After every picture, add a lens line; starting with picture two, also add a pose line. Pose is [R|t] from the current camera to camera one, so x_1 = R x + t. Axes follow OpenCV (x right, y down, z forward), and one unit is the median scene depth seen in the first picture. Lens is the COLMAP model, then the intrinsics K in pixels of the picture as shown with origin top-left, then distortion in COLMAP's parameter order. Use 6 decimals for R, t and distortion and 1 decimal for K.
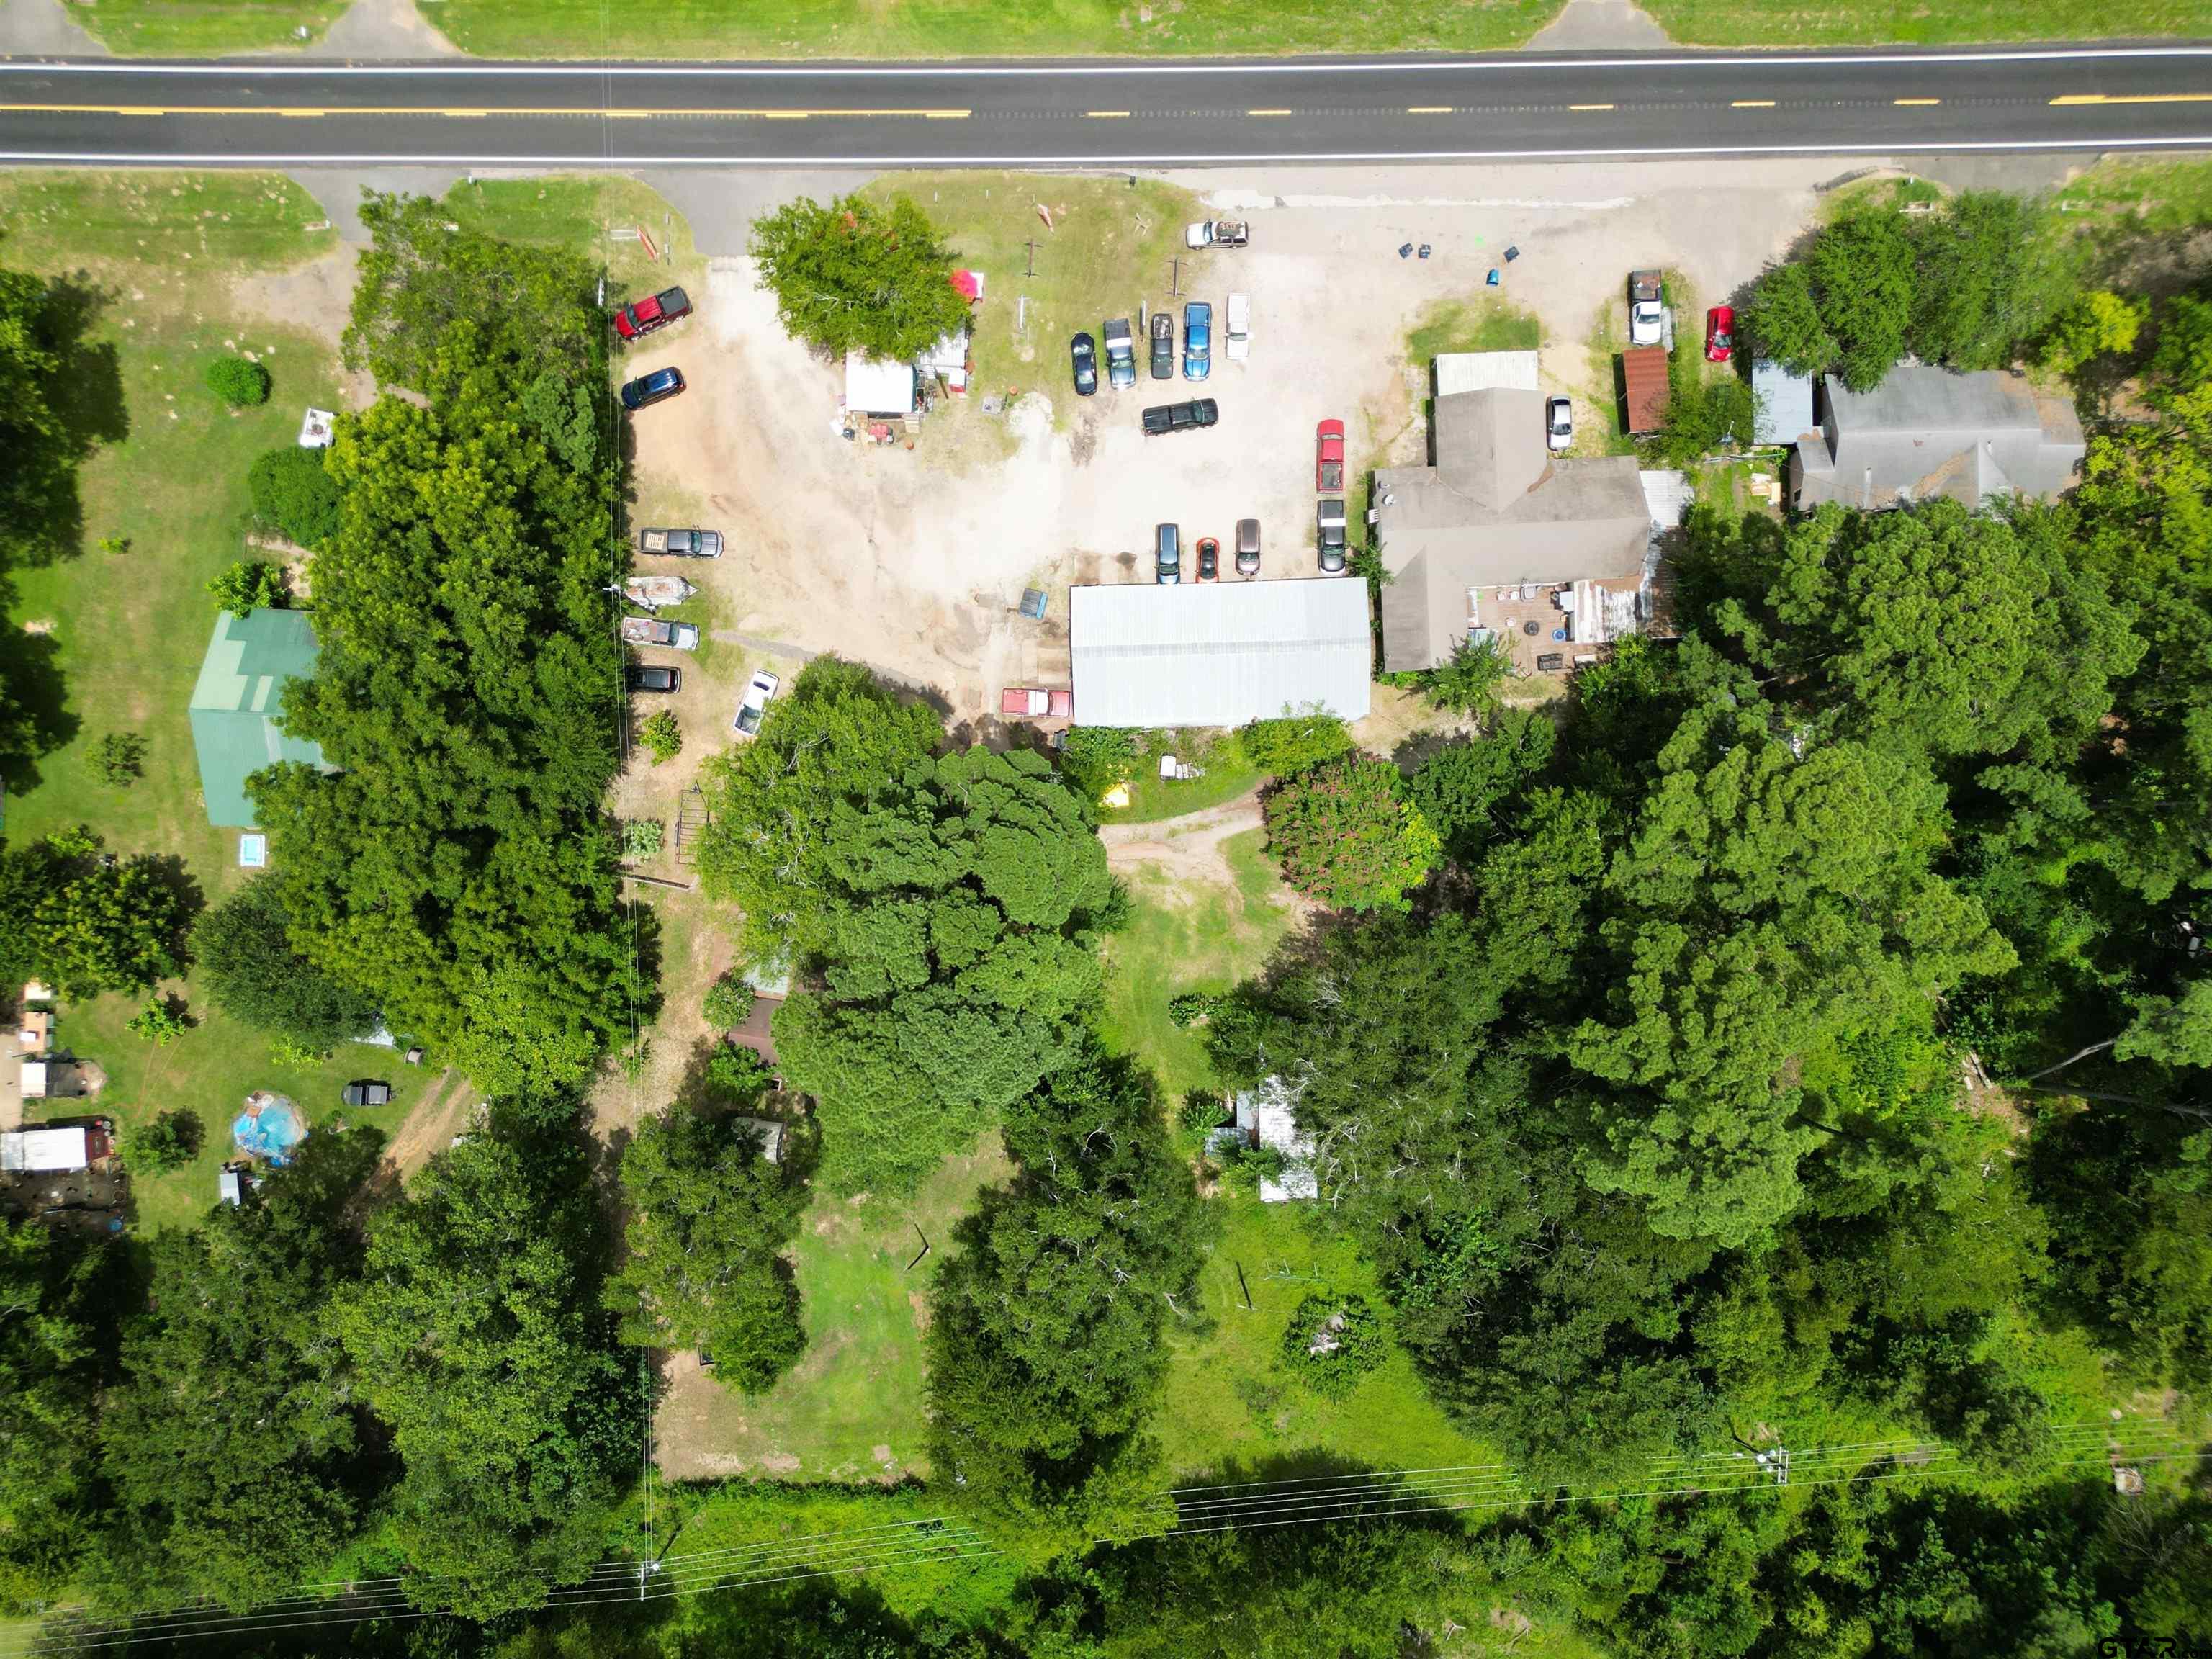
lens RADIAL K [[1552.7, 0, 1106.0], [0, 1552.7, 829.5], [0, 0, 1]] dist [0.066103, -0.070518]
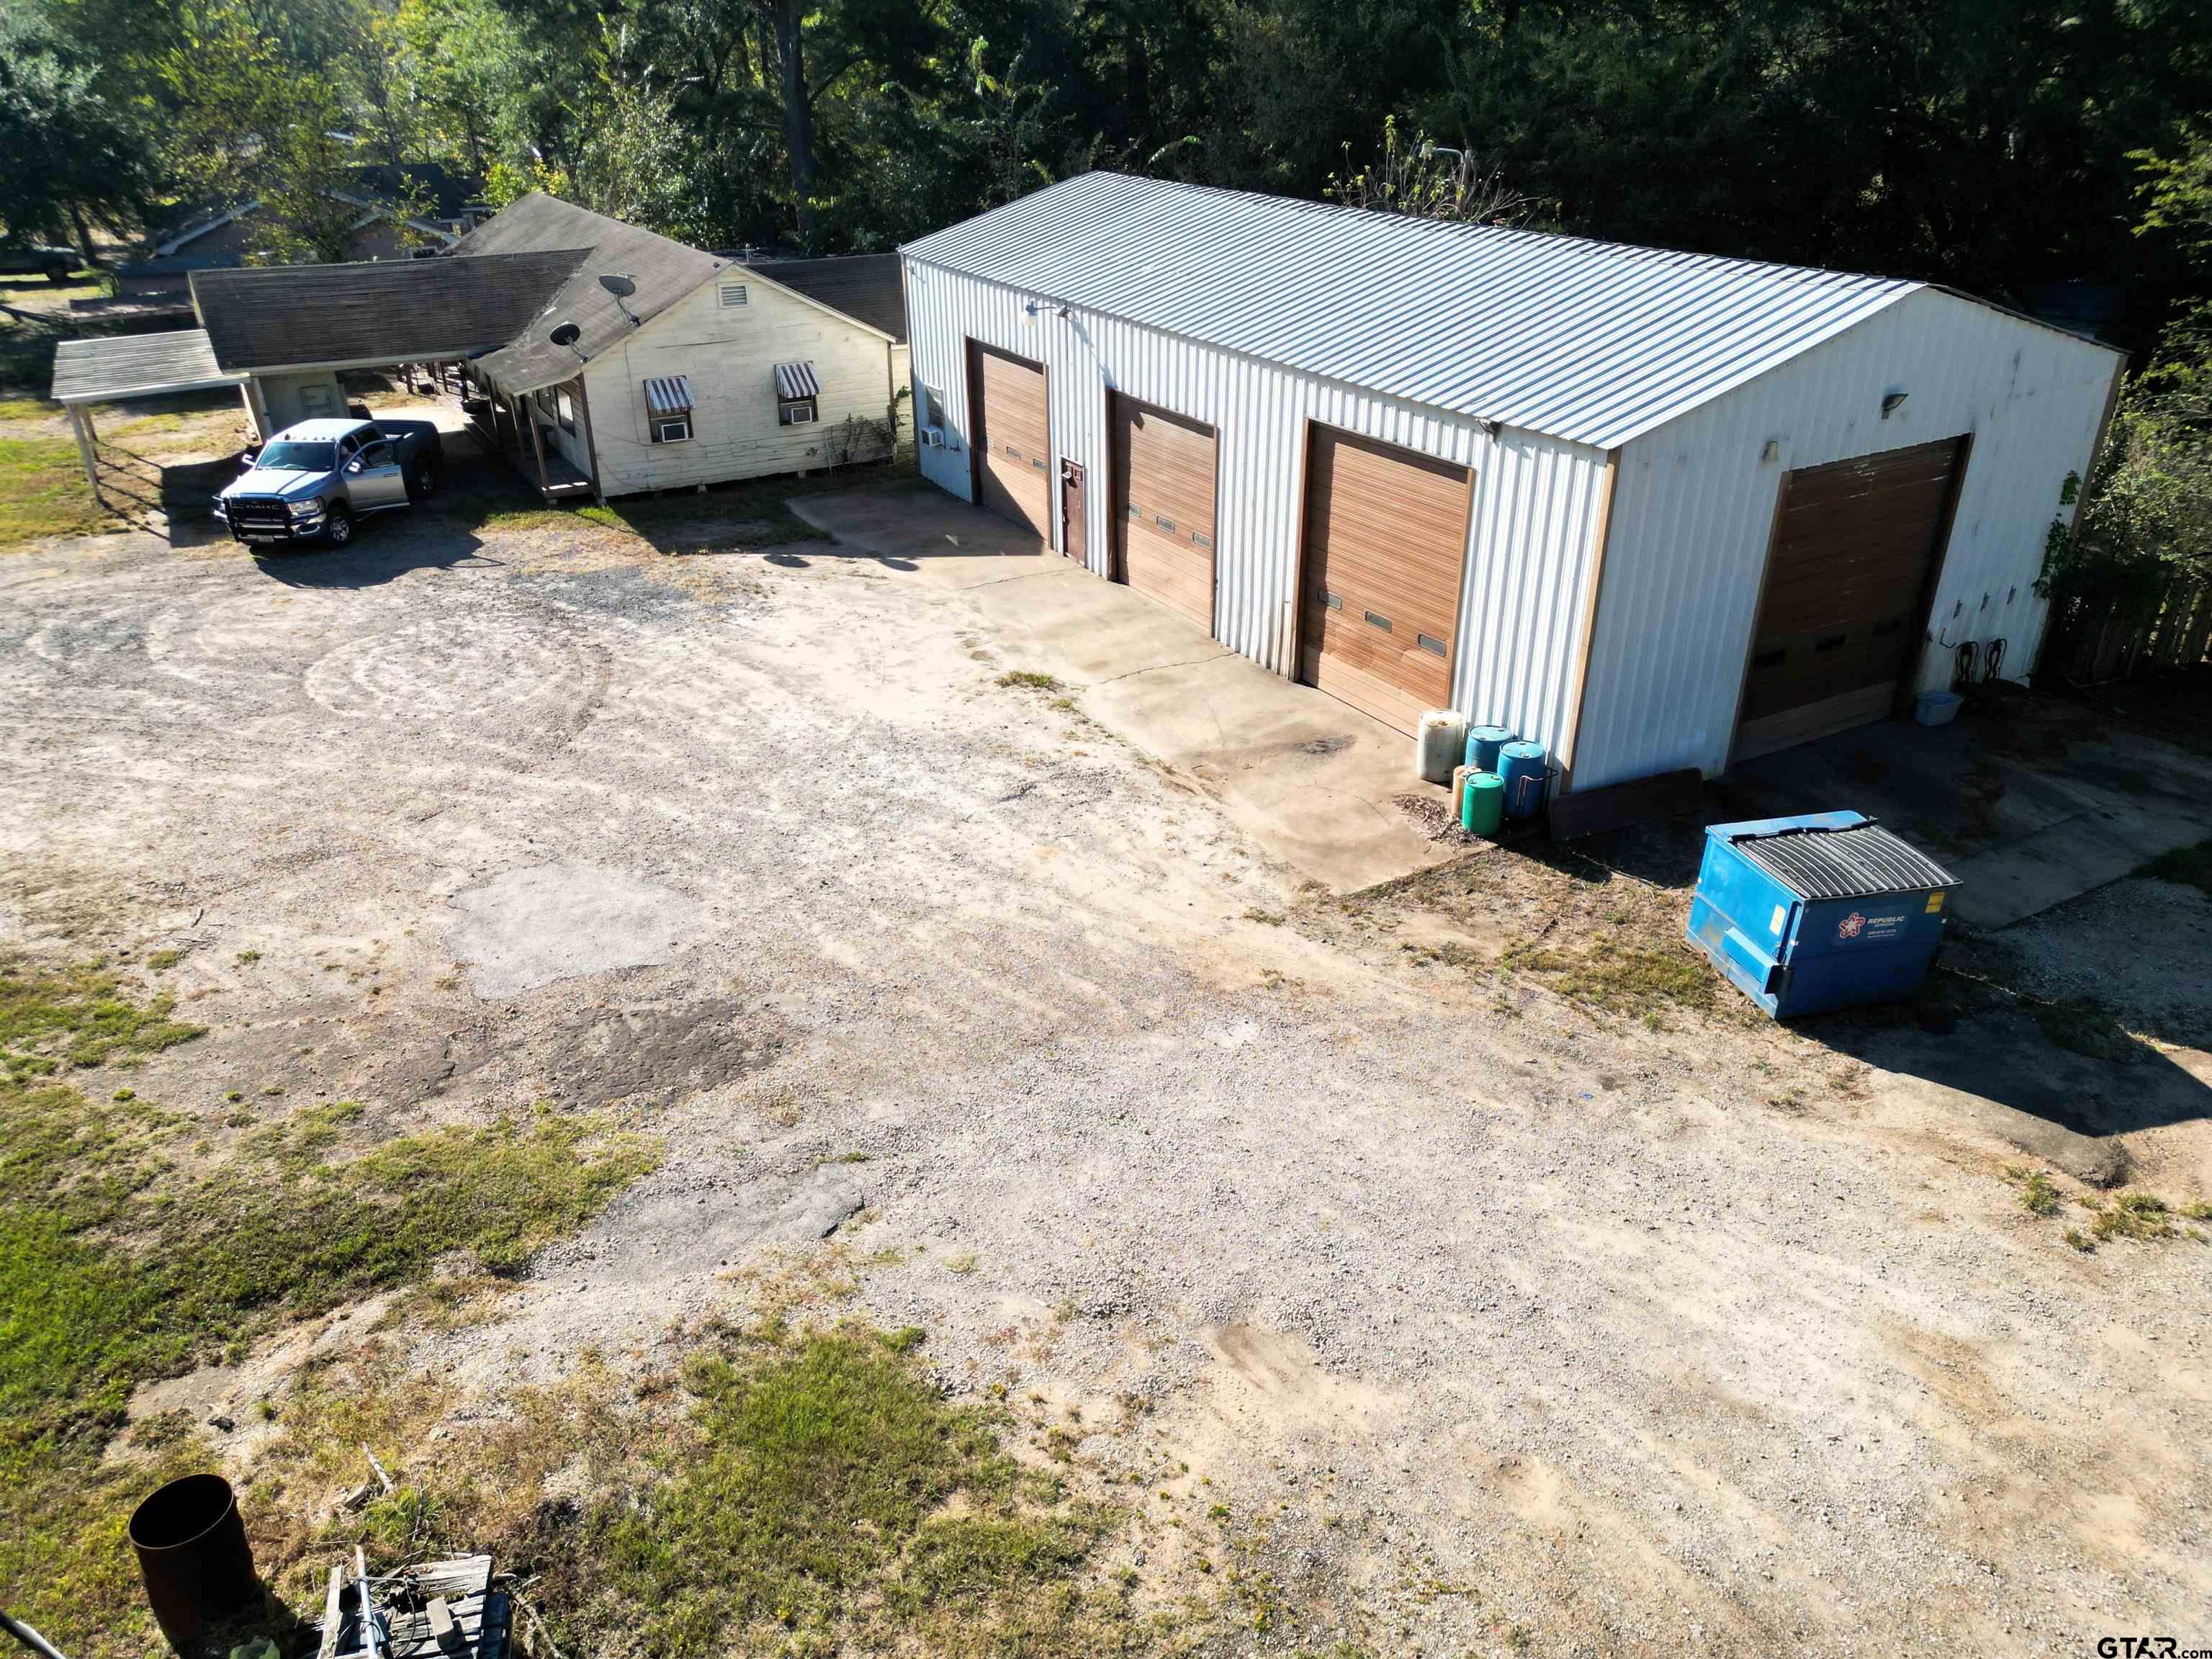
lens RADIAL K [[1552.7, 0, 1106.0], [0, 1552.7, 829.5], [0, 0, 1]] dist [0.066103, -0.070518]
pose [[-0.479598, -0.382308, 0.789827, -0.132289], [0.877320, -0.191285, 0.440135, -0.268848], [-0.017185, 0.904019, 0.427147, 0.927124]]
